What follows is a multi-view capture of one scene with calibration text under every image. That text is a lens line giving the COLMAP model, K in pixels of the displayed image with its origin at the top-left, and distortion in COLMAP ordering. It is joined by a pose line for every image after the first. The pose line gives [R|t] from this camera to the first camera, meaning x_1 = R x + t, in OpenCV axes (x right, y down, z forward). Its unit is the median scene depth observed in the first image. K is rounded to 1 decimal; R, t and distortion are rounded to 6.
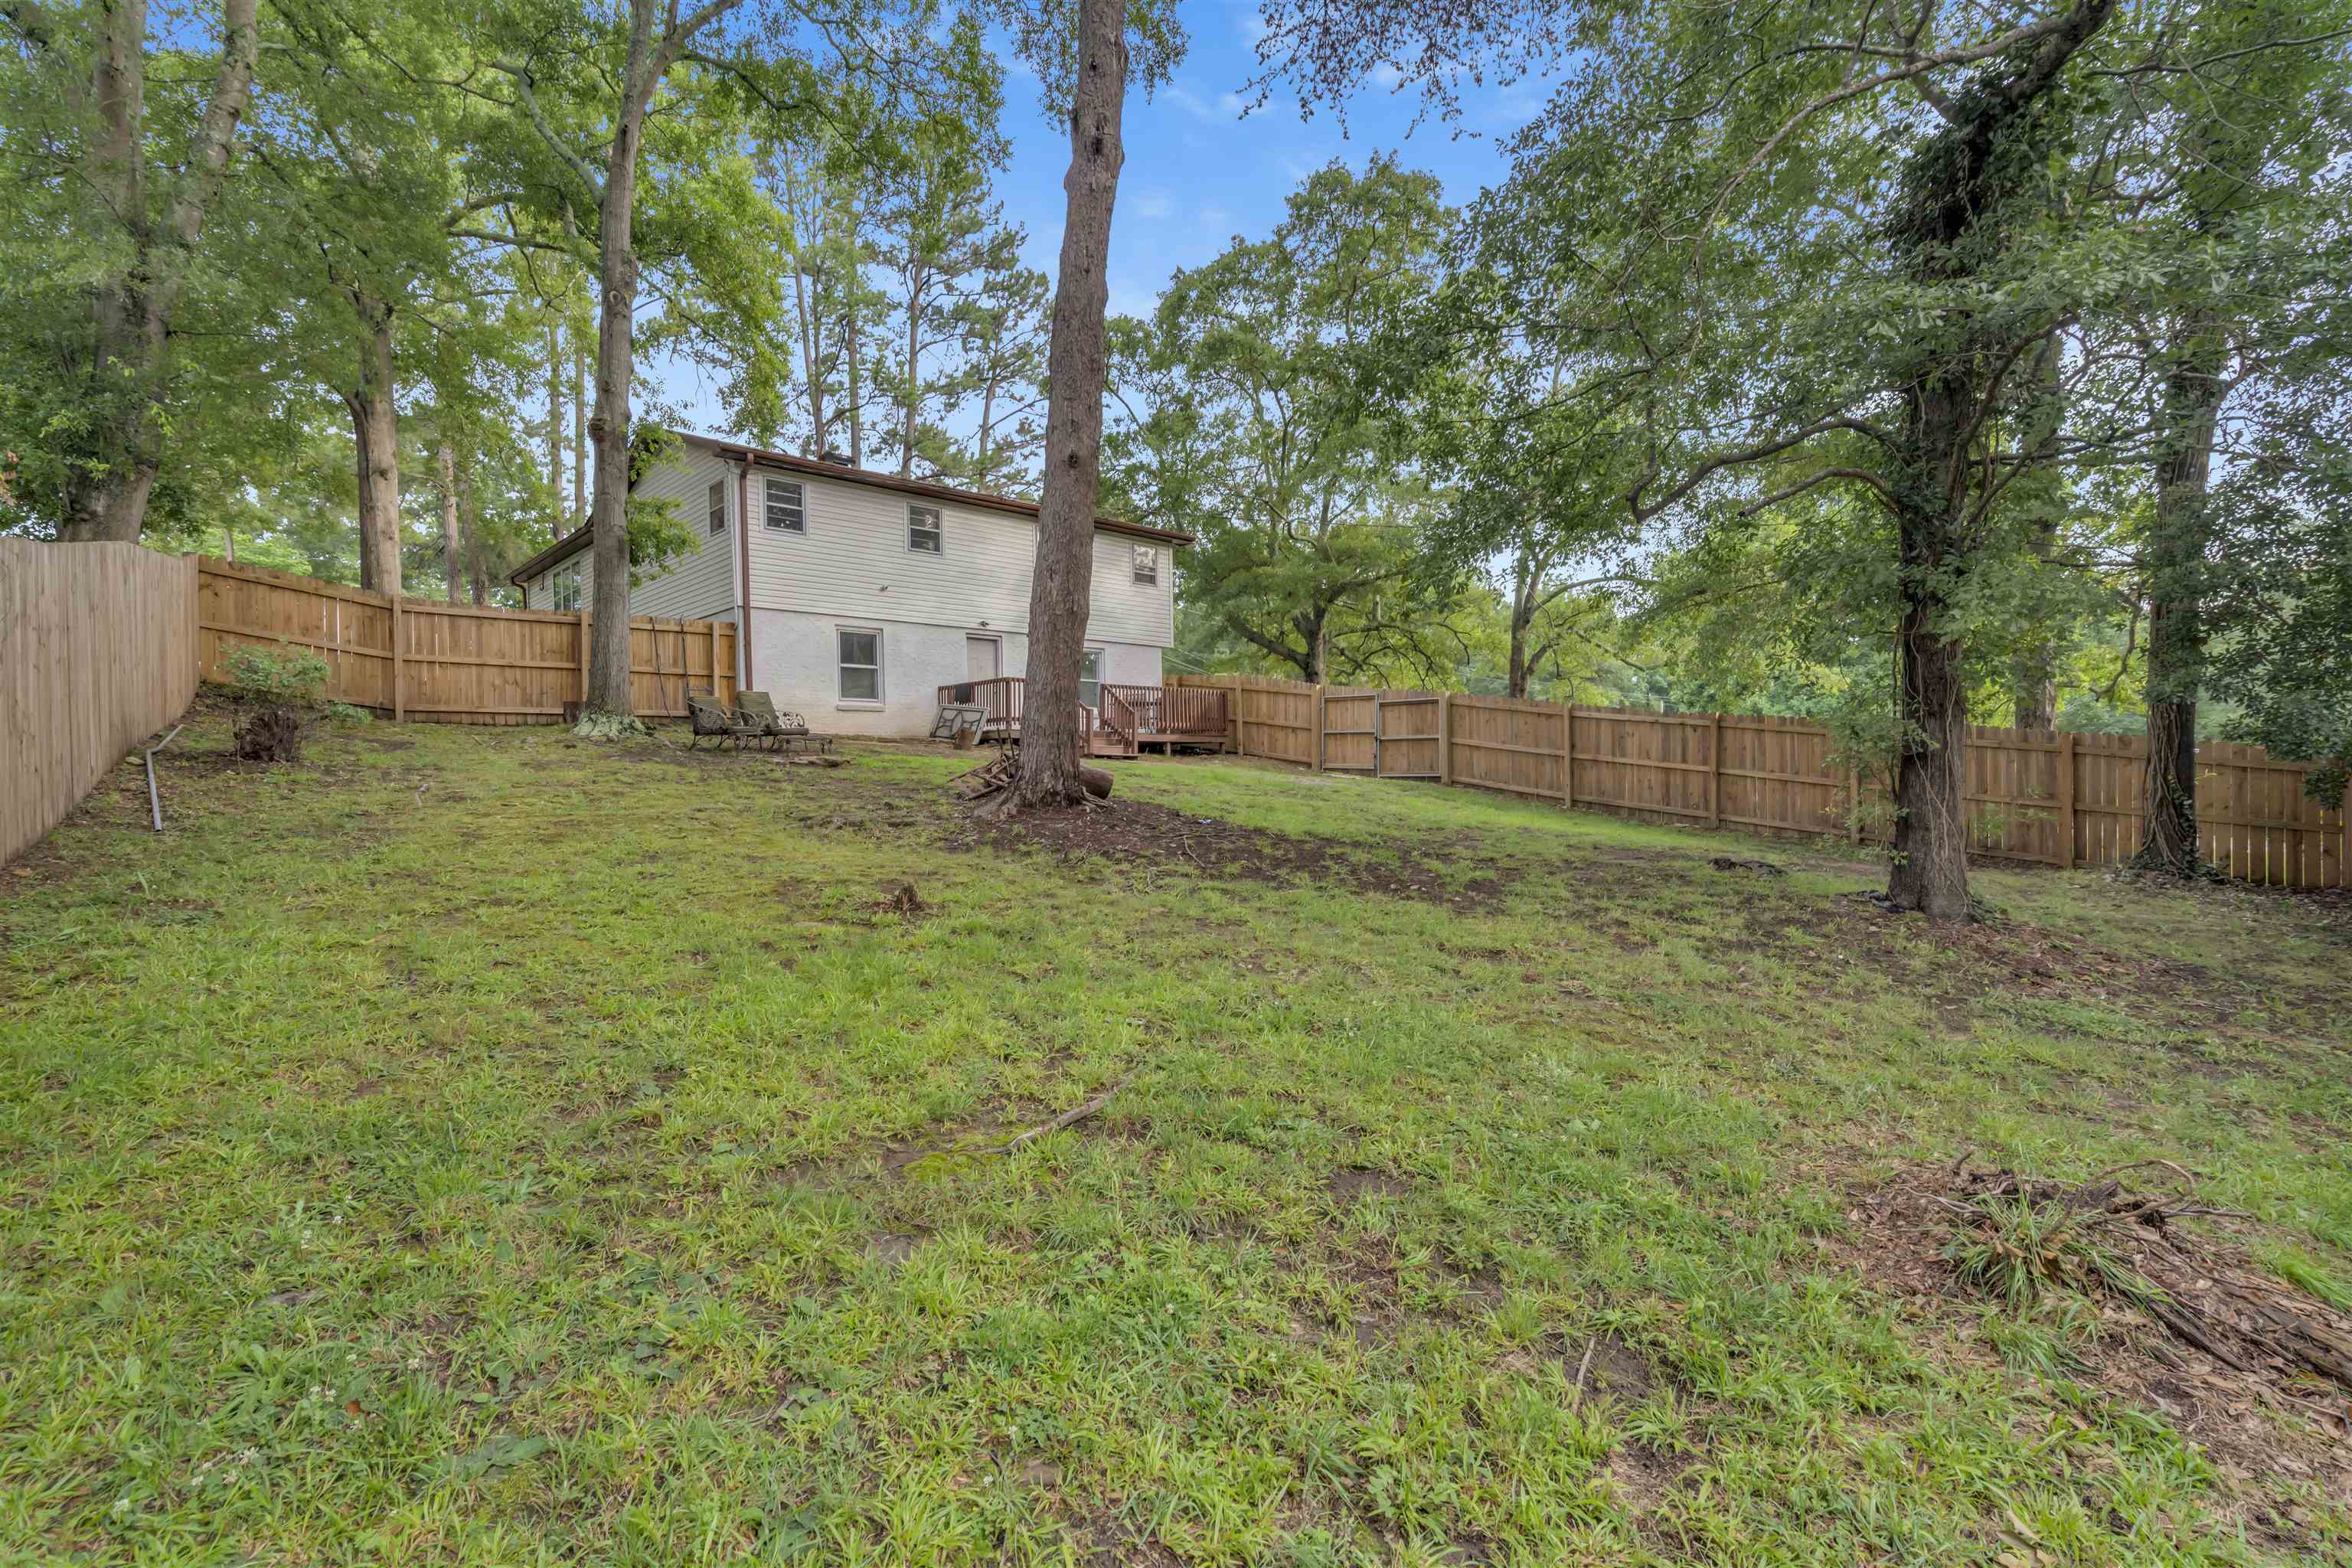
lens RADIAL K [[1058.2, 0, 1175.0], [0, 1058.2, 775.6], [0, 0, 1]] dist [-0.001465, 0.000602]
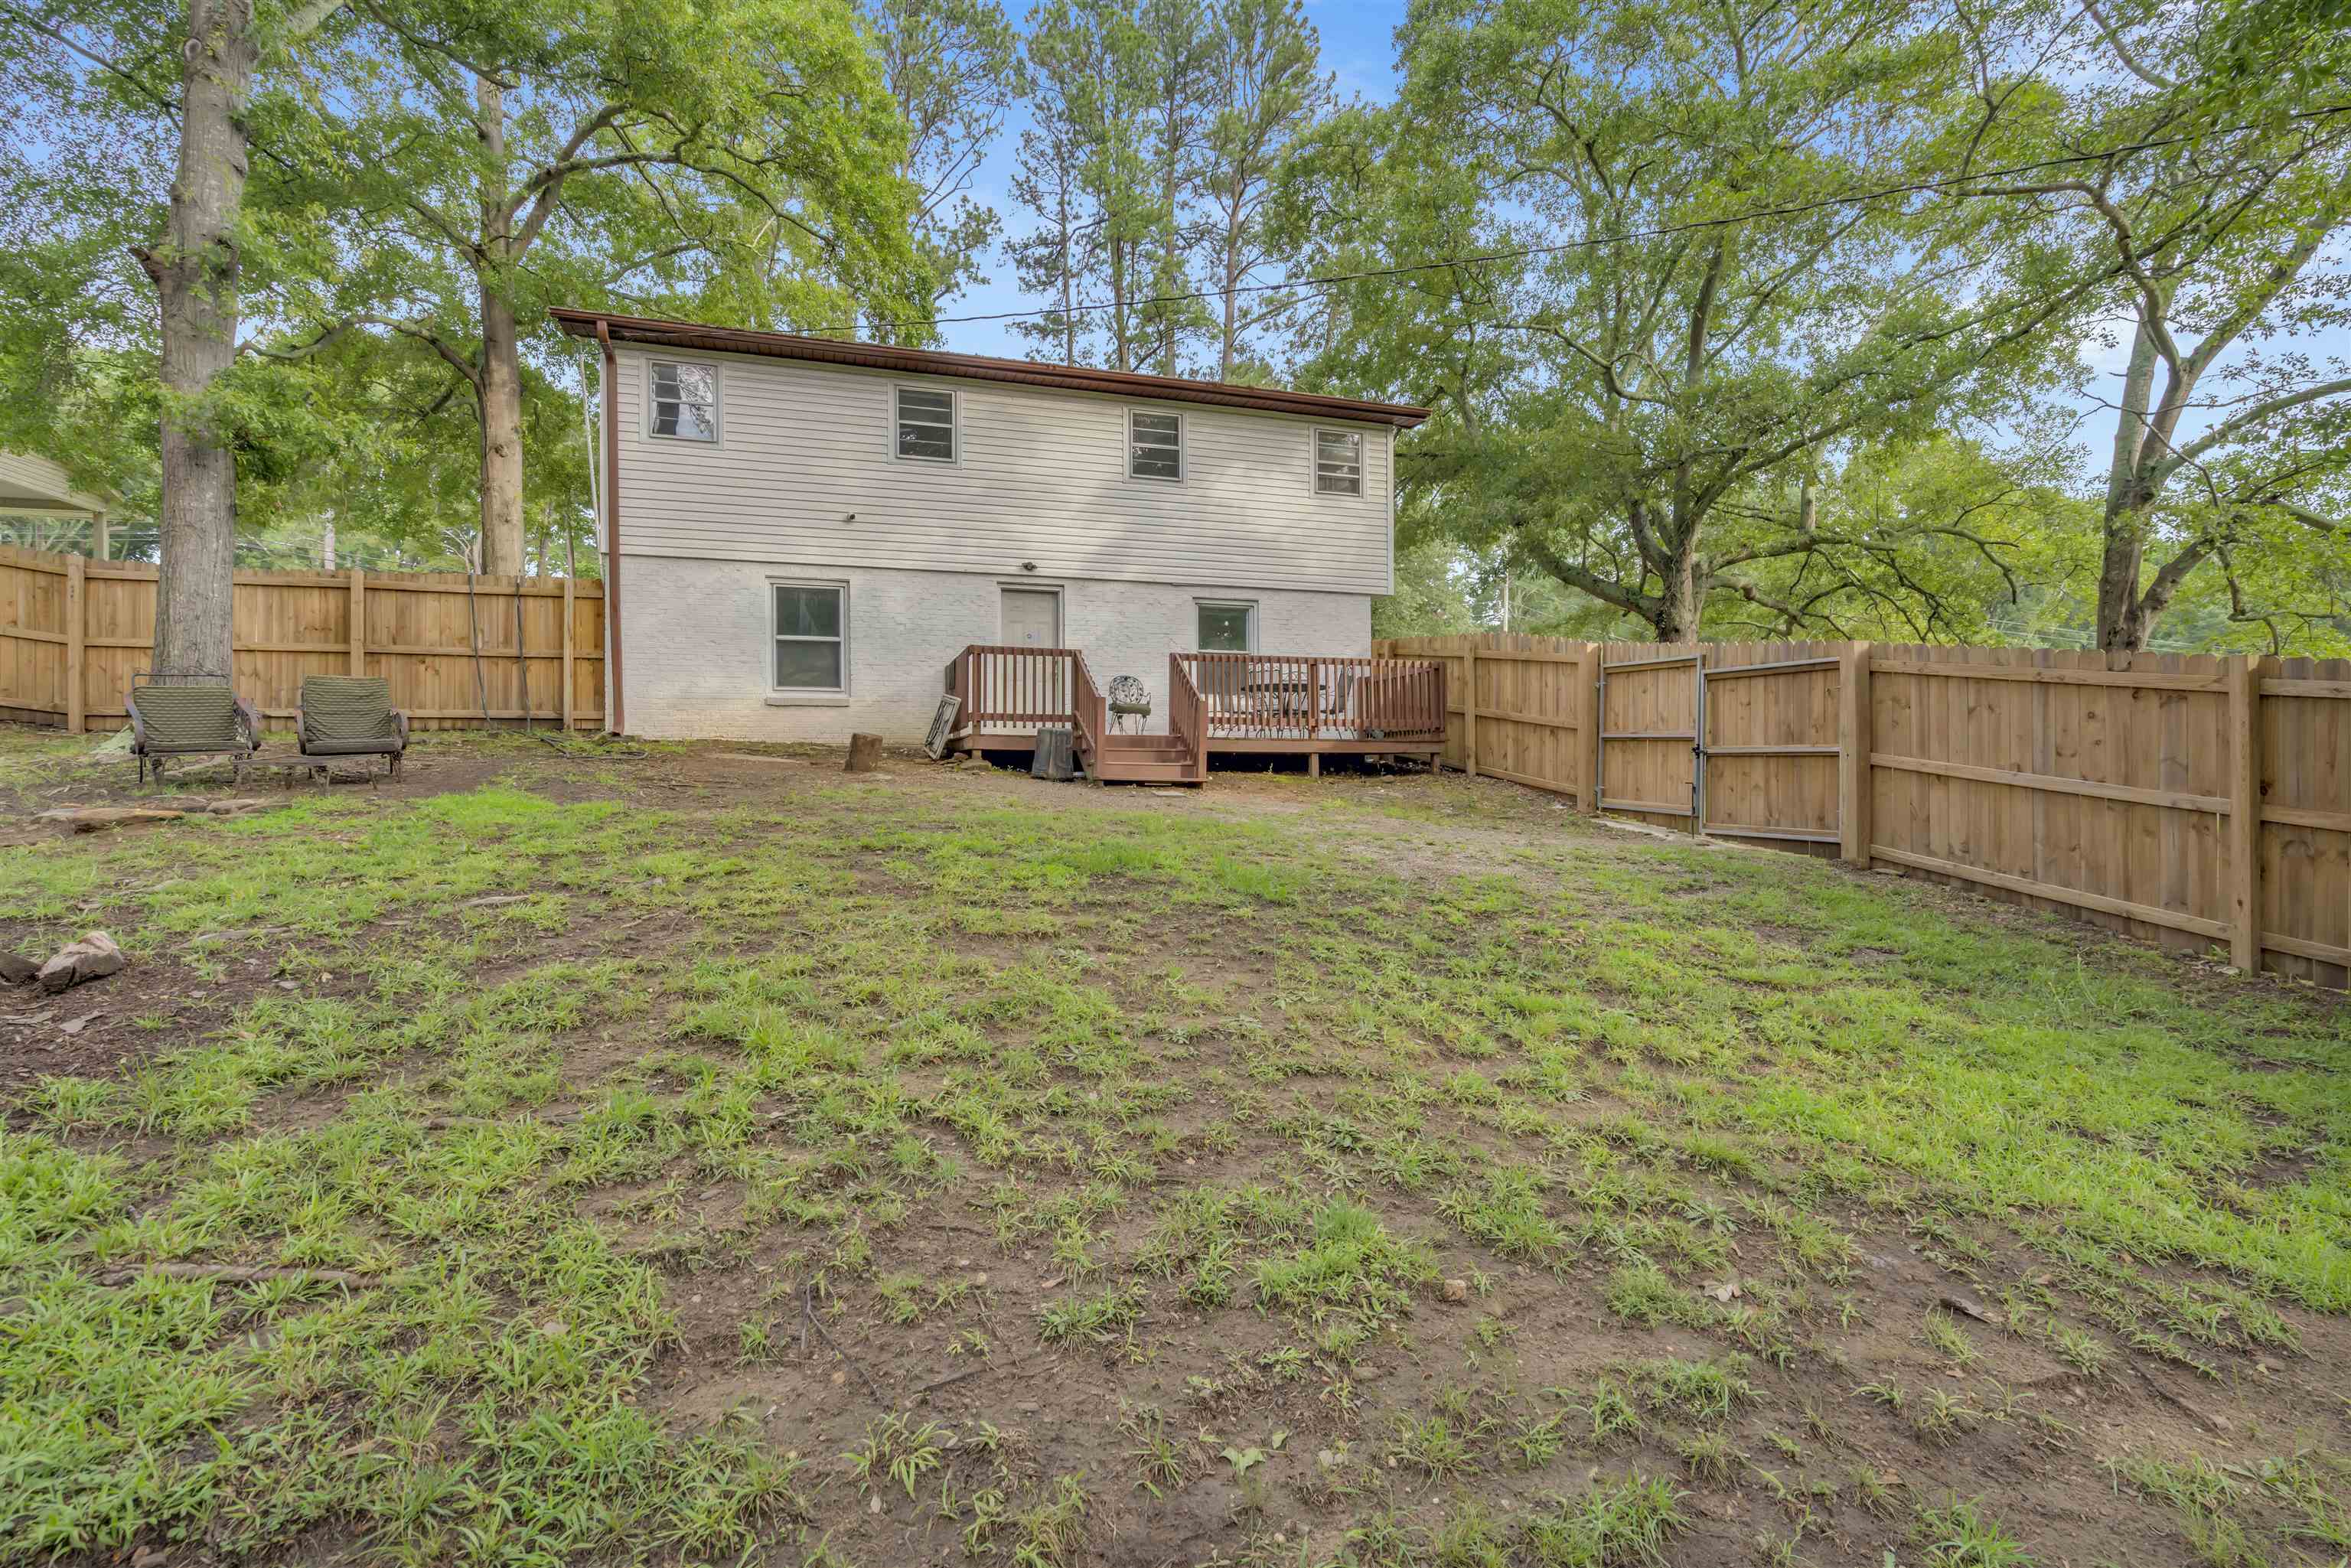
lens RADIAL K [[1057.8, 0, 1174.5], [0, 1057.8, 775.6], [0, 0, 1]] dist [-0.001465, 0.000602]
pose [[0.901805, 0.014594, -0.431896, 0.184240], [-0.011540, 0.999886, 0.009690, -0.025927], [0.431988, -0.003754, 0.901872, 0.483993]]
